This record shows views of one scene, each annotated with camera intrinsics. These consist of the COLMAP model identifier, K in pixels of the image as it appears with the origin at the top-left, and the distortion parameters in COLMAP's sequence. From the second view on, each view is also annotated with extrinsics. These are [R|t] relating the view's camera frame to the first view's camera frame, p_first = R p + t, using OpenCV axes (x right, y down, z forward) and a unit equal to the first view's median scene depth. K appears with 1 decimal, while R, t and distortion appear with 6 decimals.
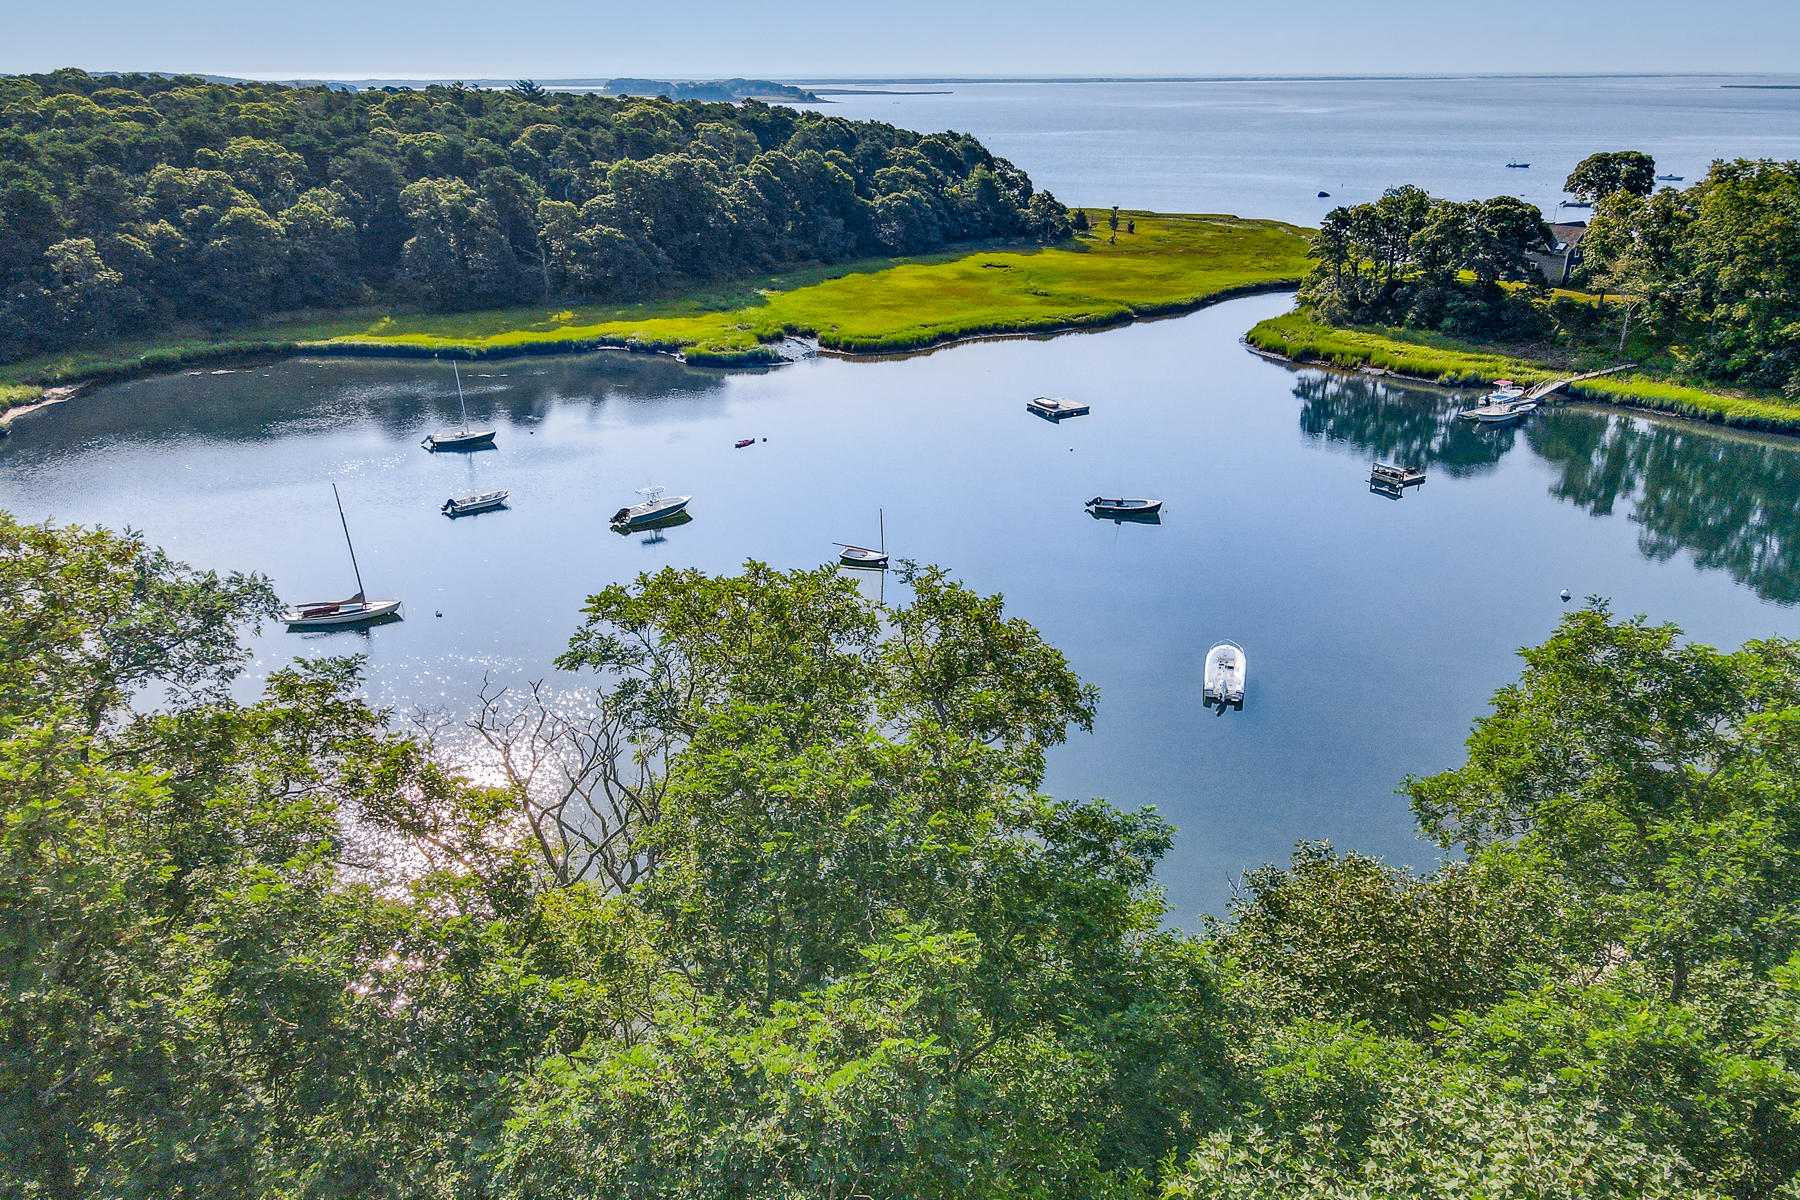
lens RADIAL K [[1264.1, 0, 900.0], [0, 1264.1, 600.0], [0, 0, 1]] dist [-0.003577, 0.006764]
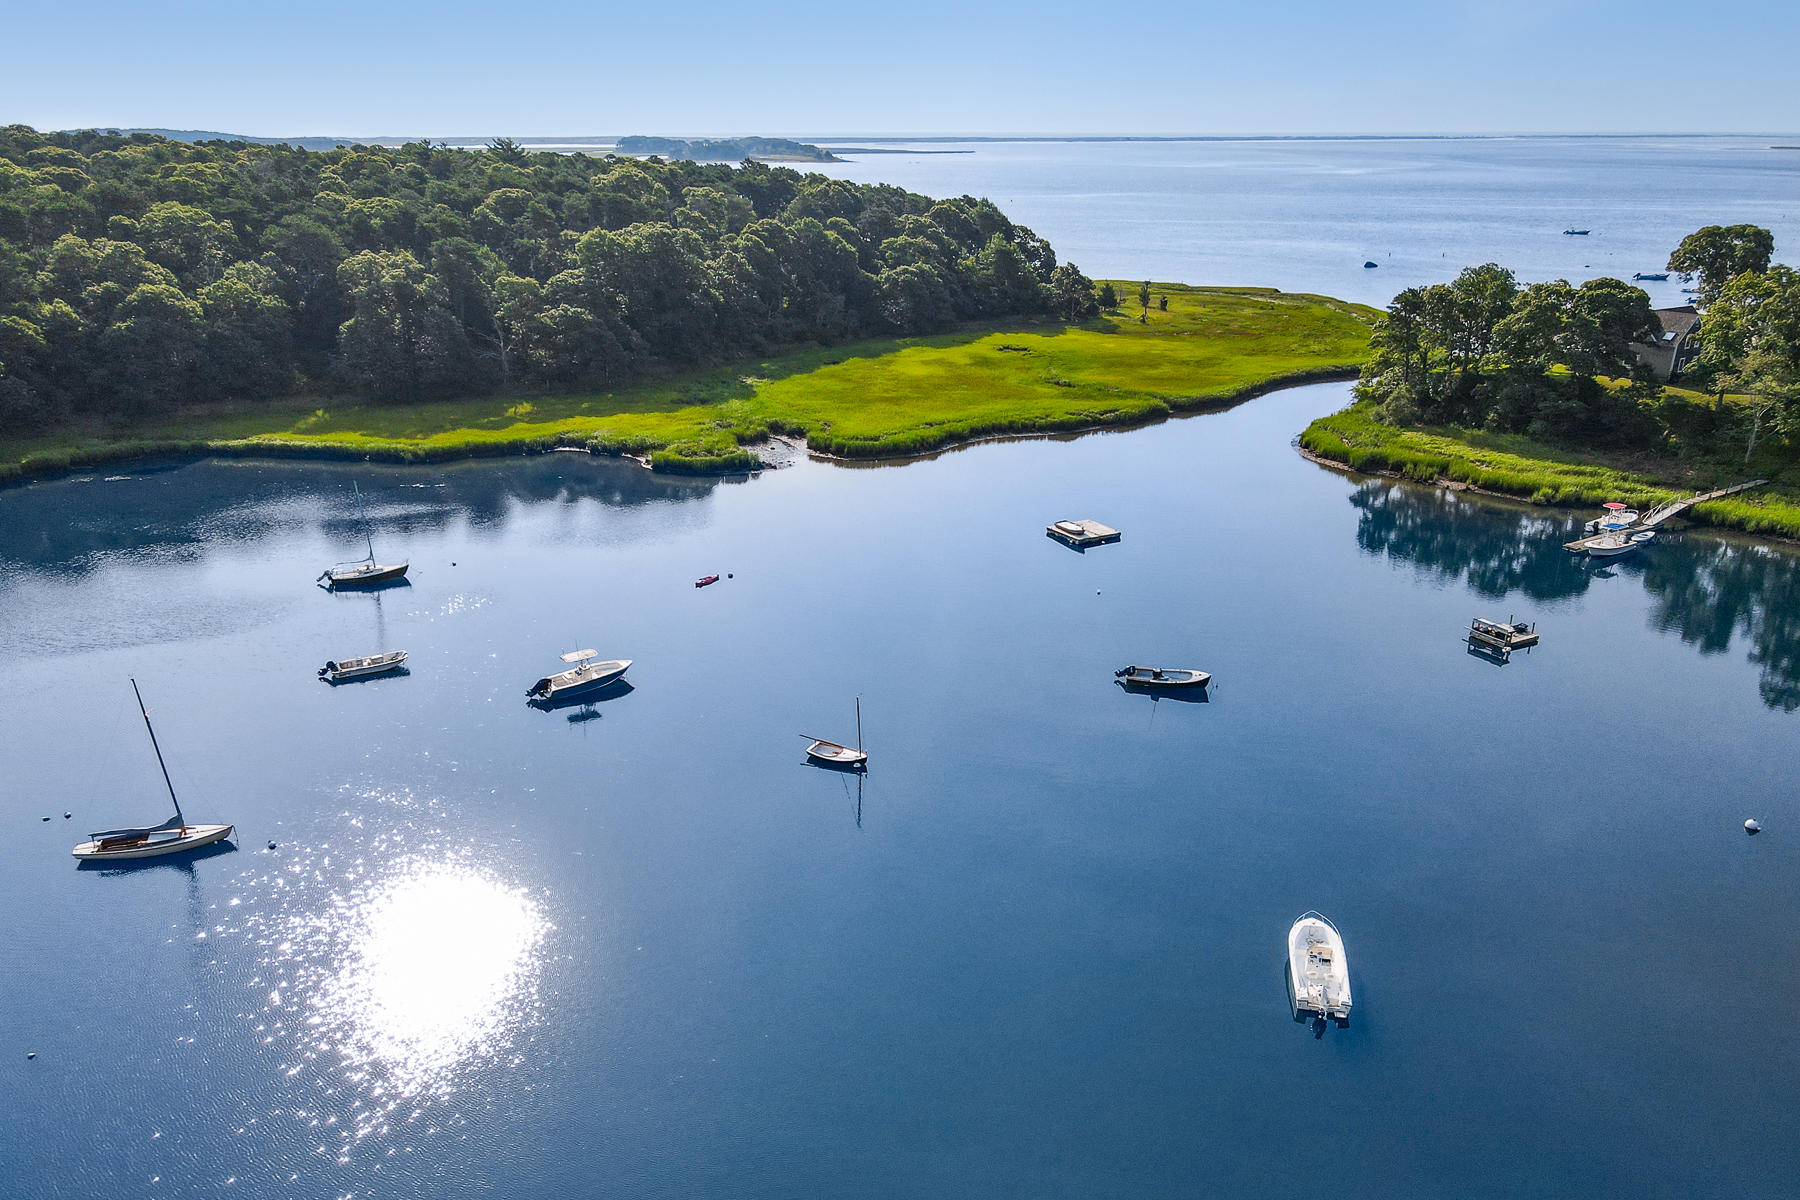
lens RADIAL K [[1226.6, 0, 898.1], [0, 1226.6, 673.1], [0, 0, 1]] dist [0.003846, -0.001285]
pose [[0.999792, 0.010176, -0.017676, 0.013404], [-0.009806, 0.999734, 0.020890, -0.059420], [0.017884, -0.020712, 0.999626, 0.140588]]
